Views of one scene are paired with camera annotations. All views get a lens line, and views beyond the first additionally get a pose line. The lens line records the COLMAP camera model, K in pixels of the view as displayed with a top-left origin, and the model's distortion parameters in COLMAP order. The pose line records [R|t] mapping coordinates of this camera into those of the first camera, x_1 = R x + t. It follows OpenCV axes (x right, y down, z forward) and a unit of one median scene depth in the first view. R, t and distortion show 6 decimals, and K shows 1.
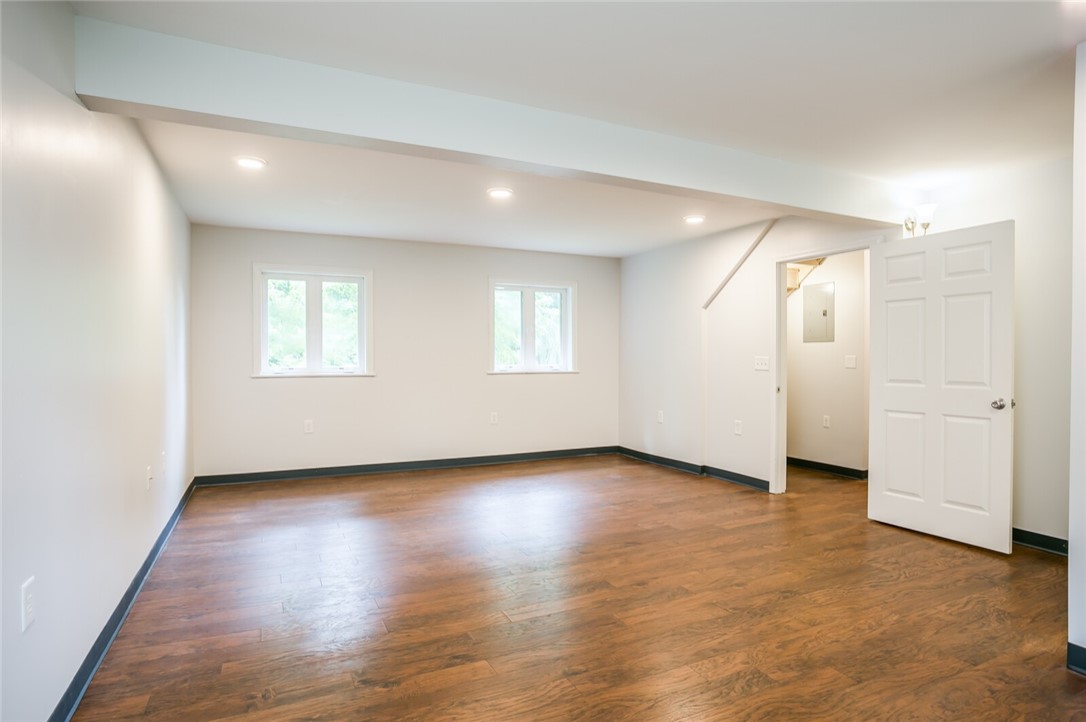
lens RADIAL K [[553.0, 0, 548.6], [0, 553.0, 366.2], [0, 0, 1]] dist [-0.001790, -0.000163]
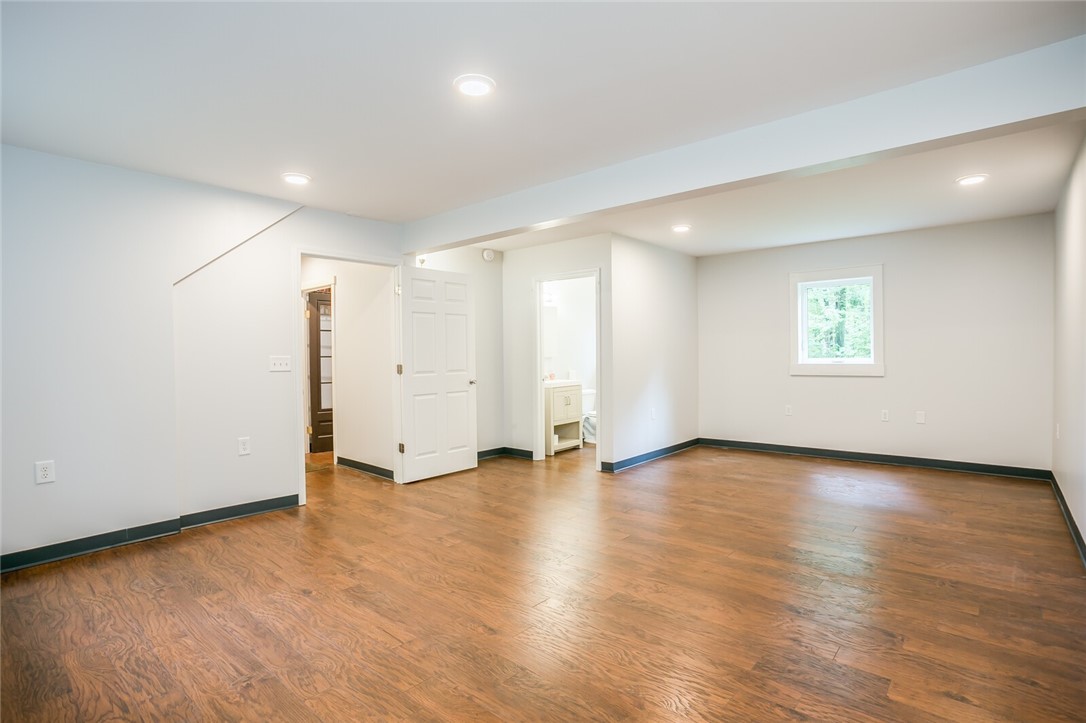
lens RADIAL K [[515.1, 0, 564.1], [0, 515.1, 354.1], [0, 0, 1]] dist [-0.001530, 0.000426]
pose [[-0.386099, 0.011247, 0.922389, -0.730270], [0.019711, 0.999798, -0.003940, -0.004485], [-0.922247, 0.016660, -0.386243, 1.284091]]
